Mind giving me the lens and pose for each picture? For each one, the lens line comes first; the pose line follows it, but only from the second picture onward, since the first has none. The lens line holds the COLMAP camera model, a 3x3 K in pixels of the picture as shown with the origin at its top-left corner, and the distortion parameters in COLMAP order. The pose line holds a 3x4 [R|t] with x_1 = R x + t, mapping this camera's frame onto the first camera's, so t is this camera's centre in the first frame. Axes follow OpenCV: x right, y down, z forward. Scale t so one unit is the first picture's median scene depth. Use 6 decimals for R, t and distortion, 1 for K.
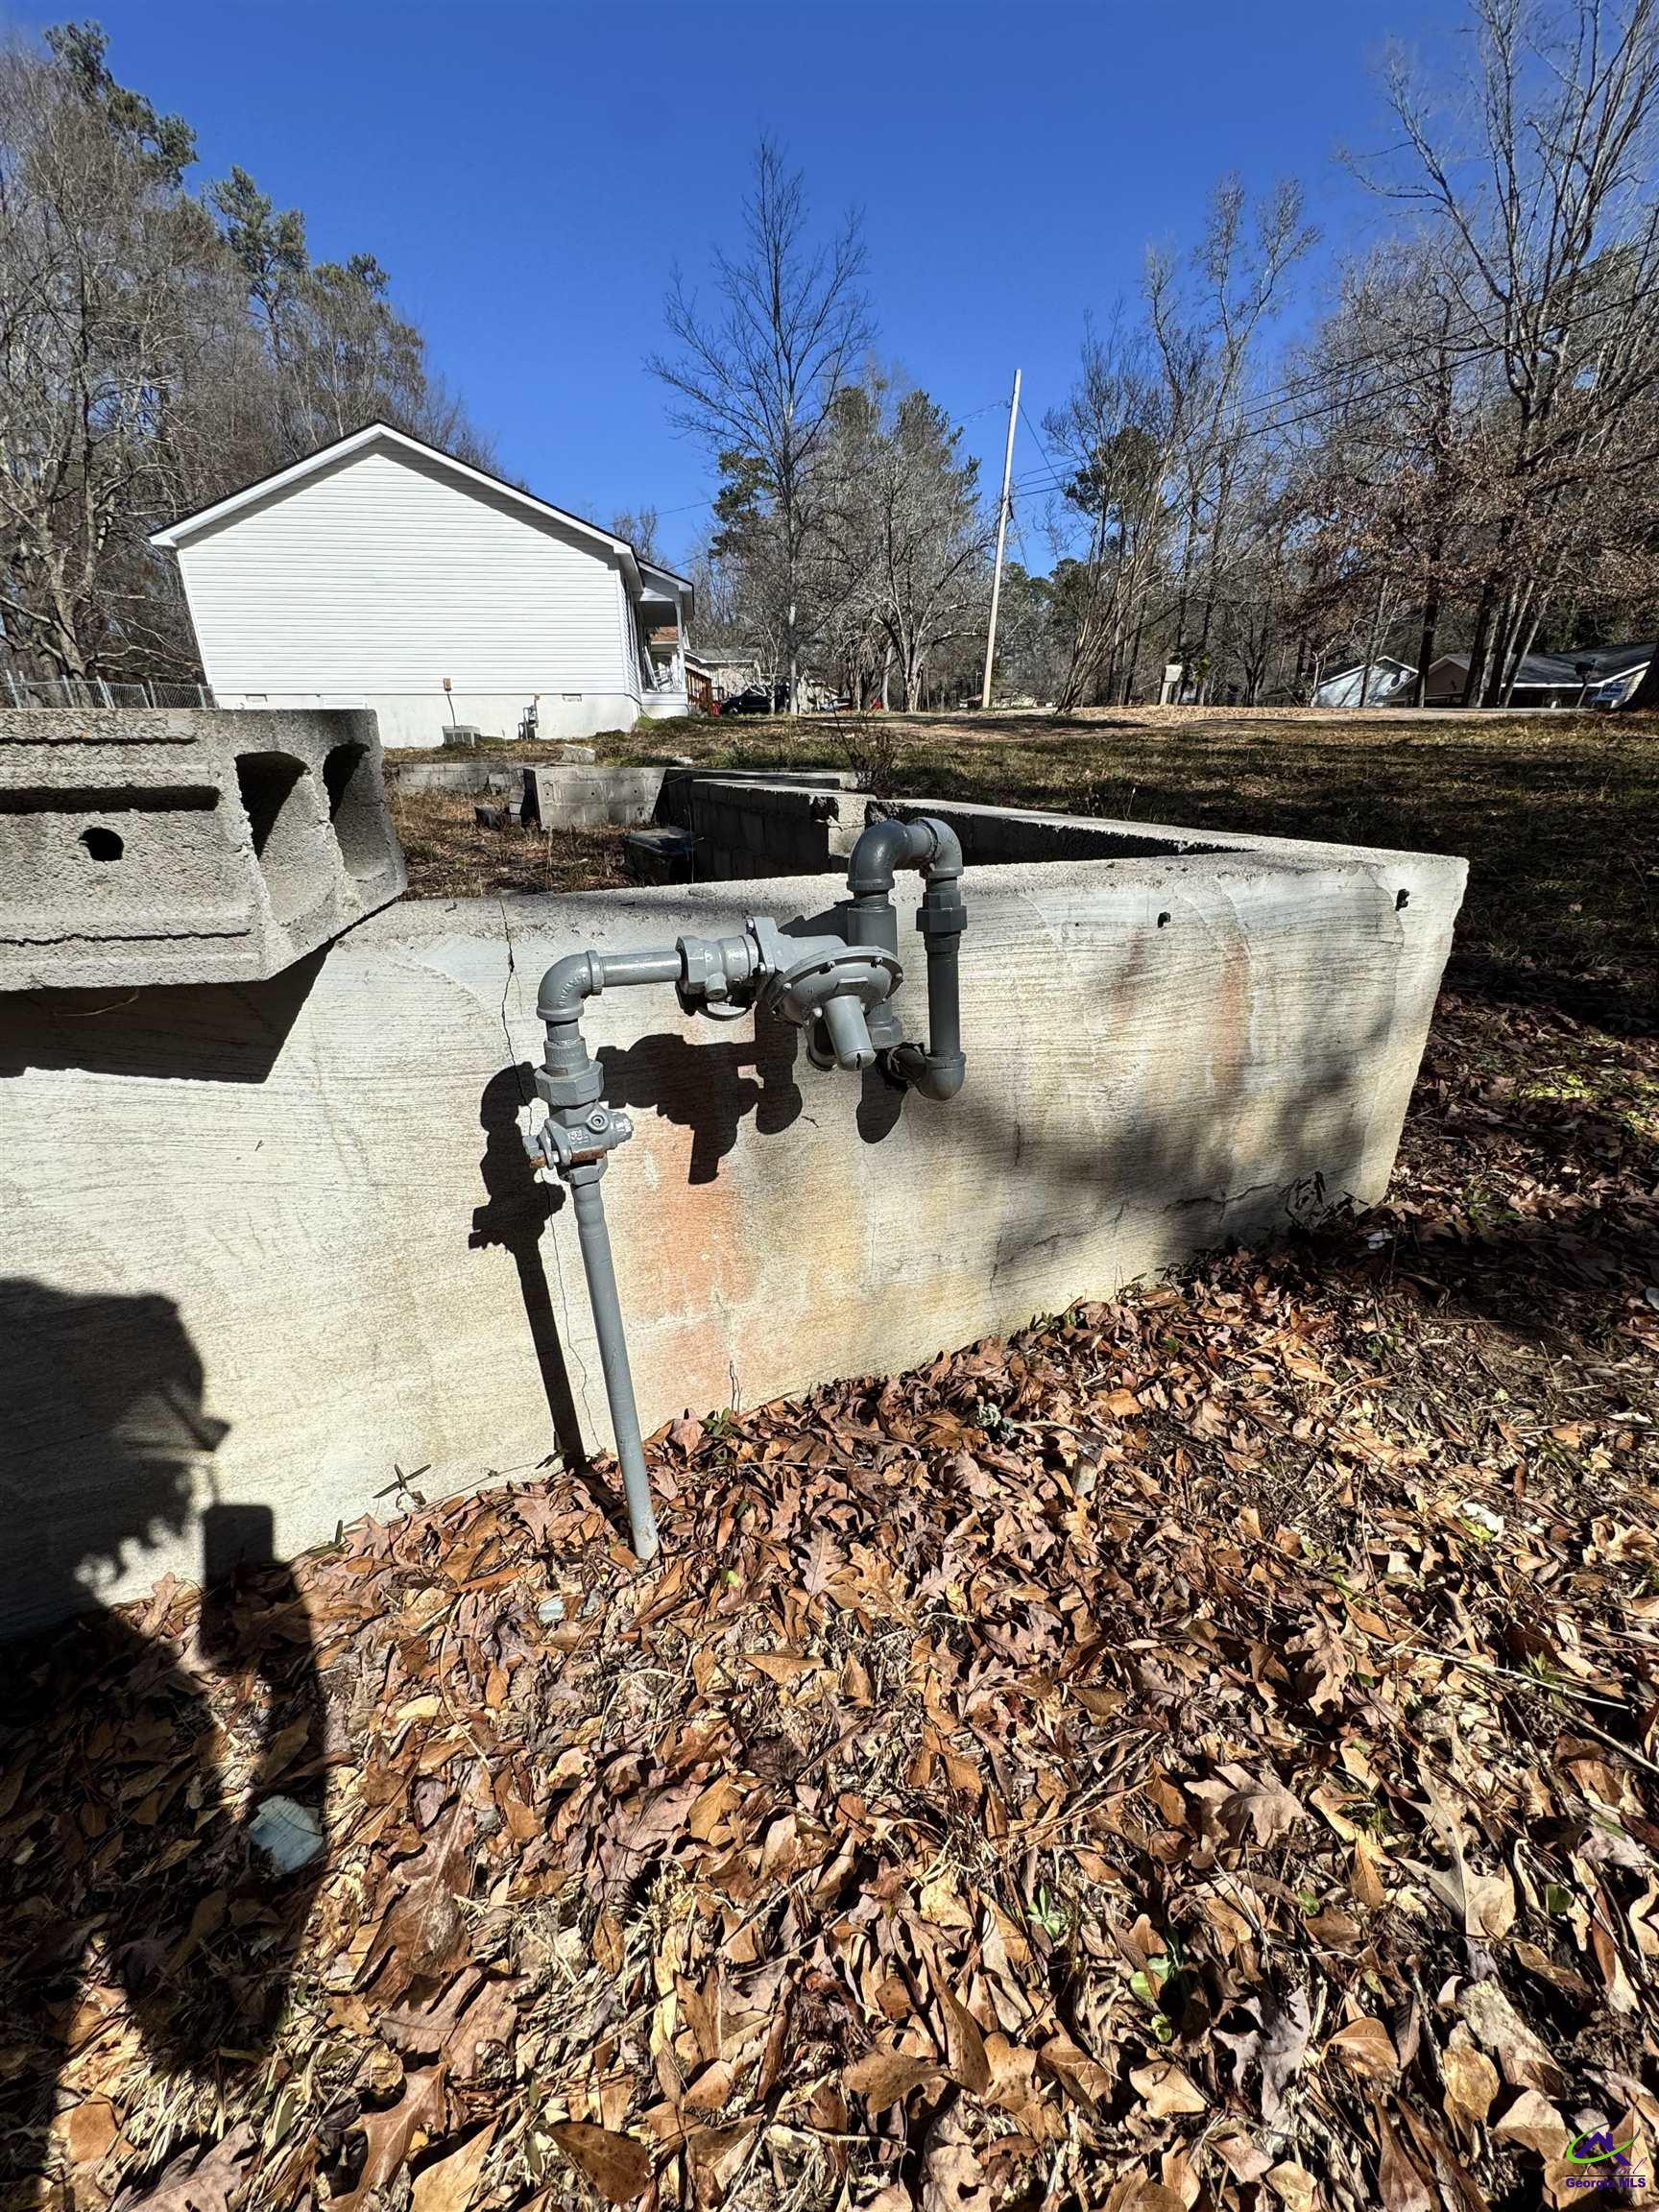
lens RADIAL K [[885.2, 0, 829.5], [0, 885.2, 1106.0], [0, 0, 1]] dist [-0.004725, 0.000909]
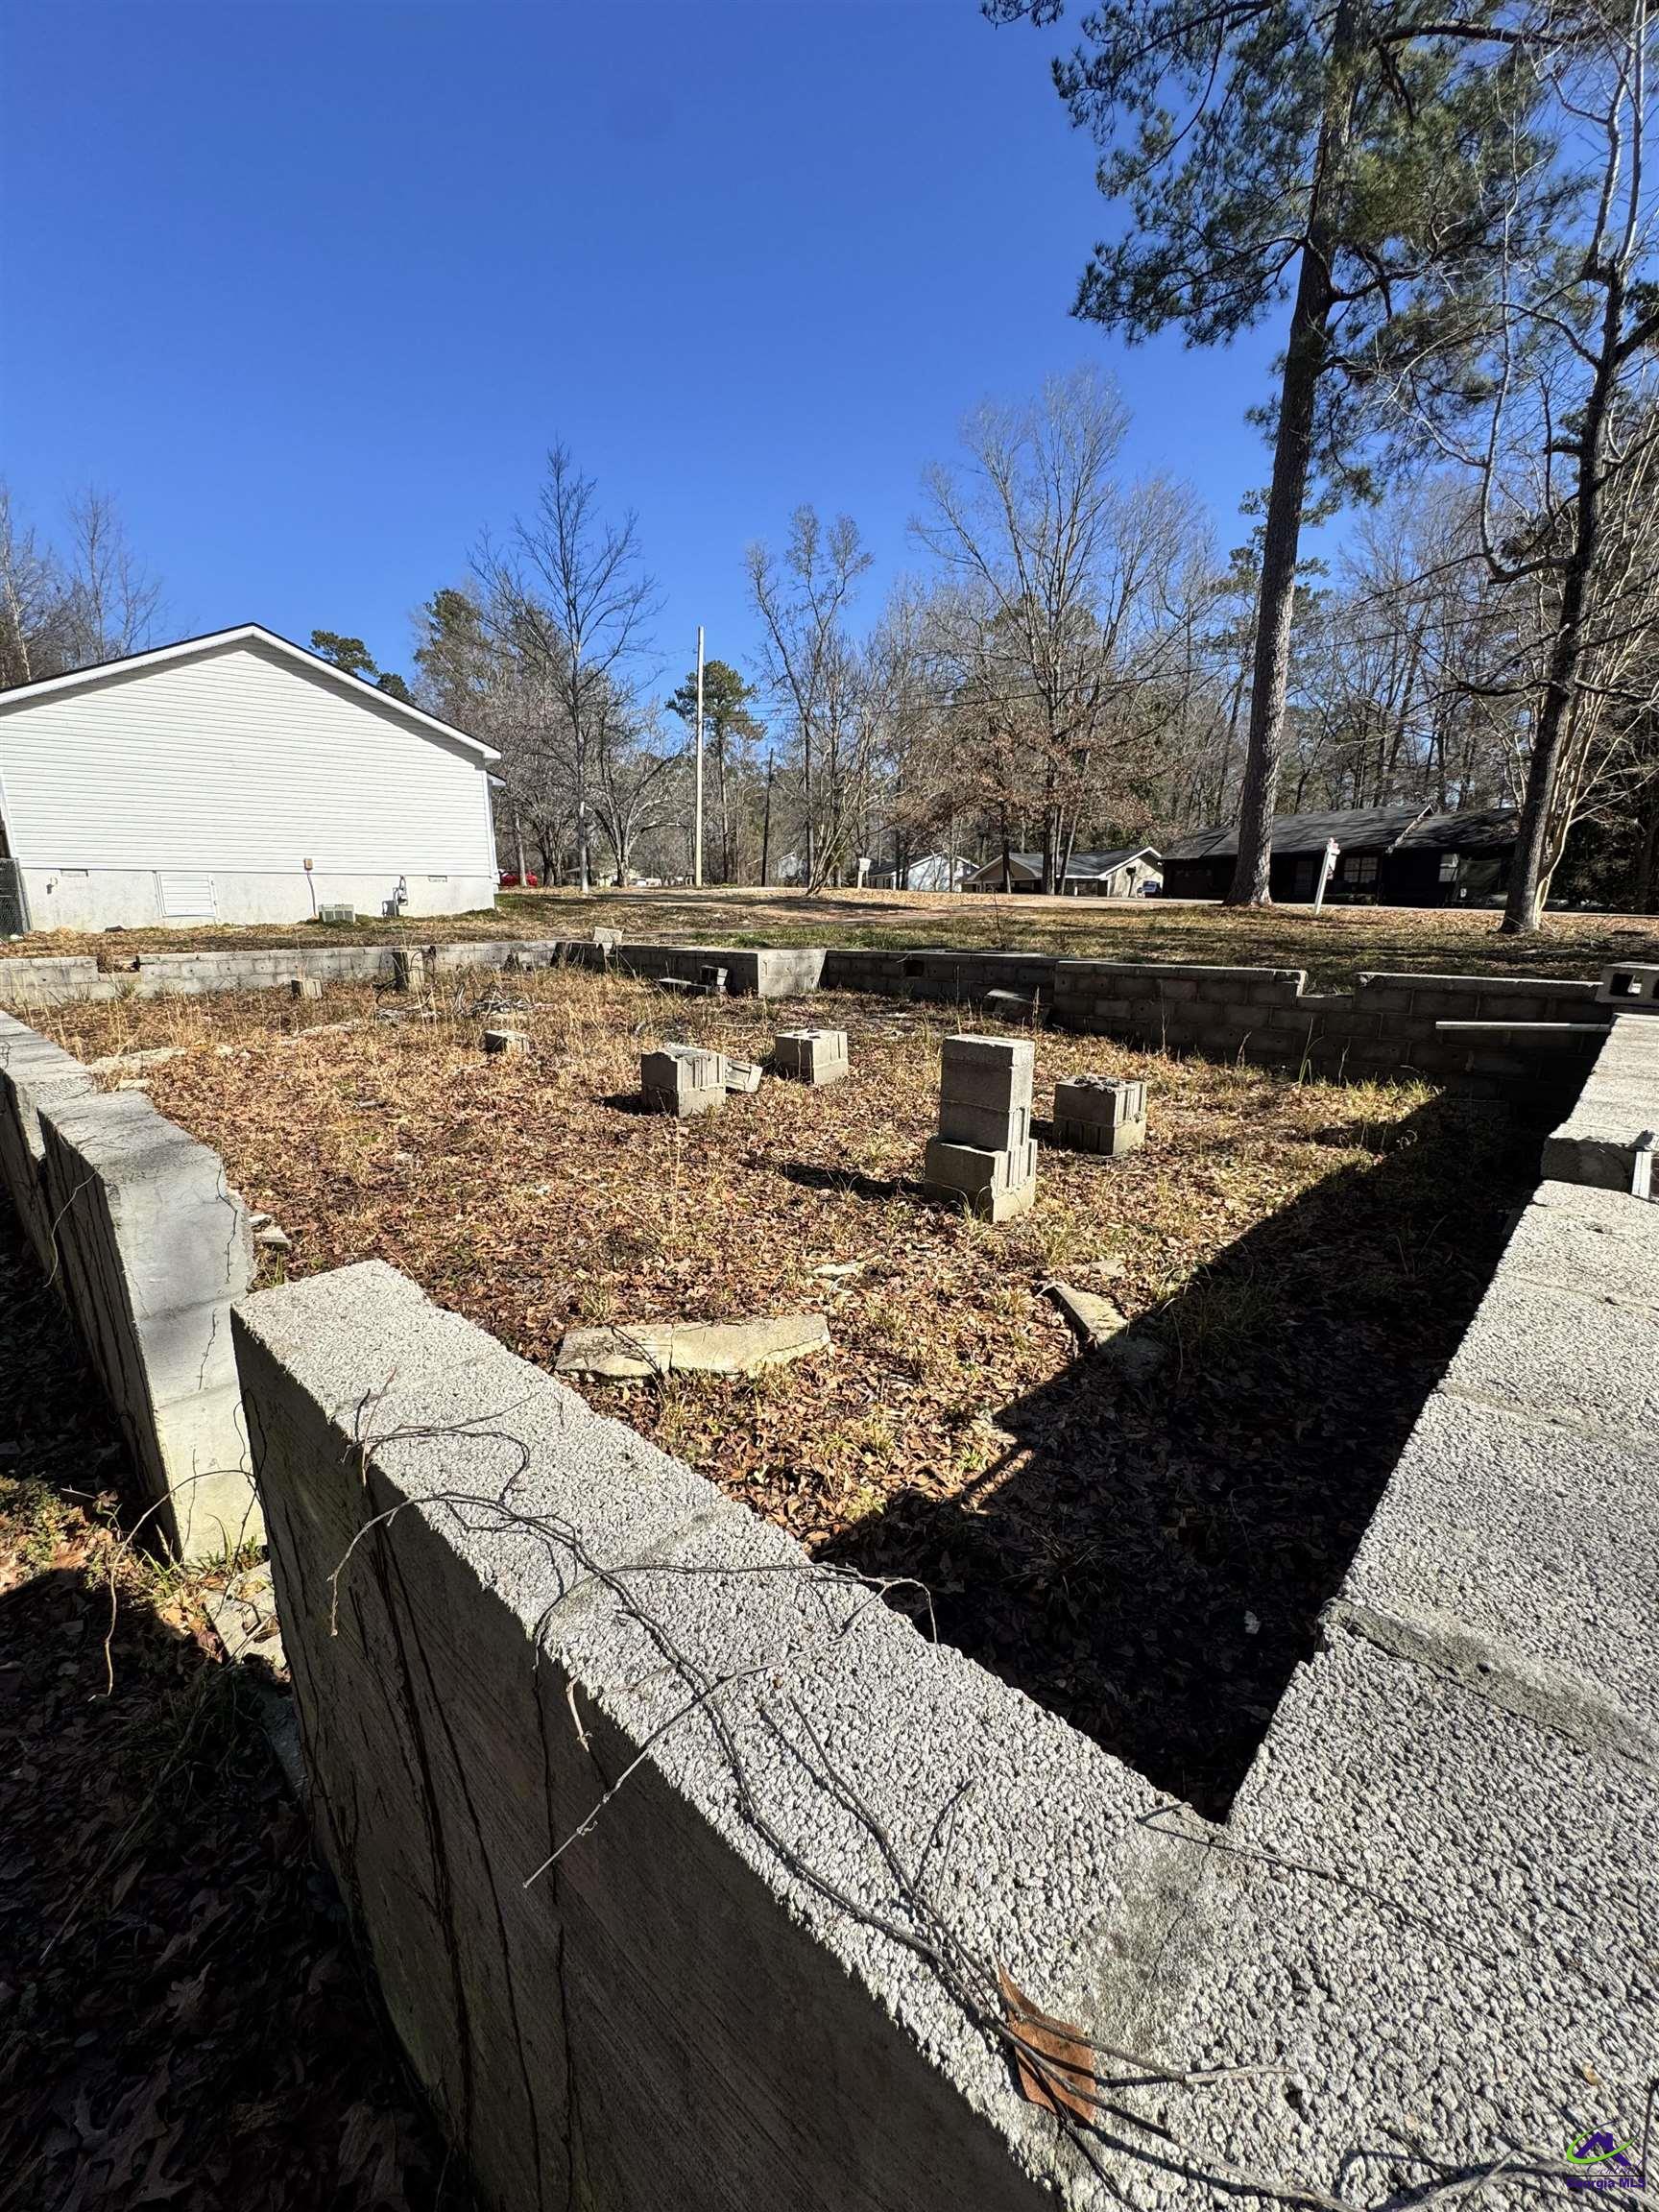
lens RADIAL K [[885.2, 0, 829.5], [0, 885.2, 1106.0], [0, 0, 1]] dist [-0.004725, 0.000909]
pose [[0.901879, -0.086749, 0.423188, -0.261042], [0.157291, 0.978328, -0.134665, 0.011808], [-0.402334, 0.188015, 0.895978, -0.057384]]
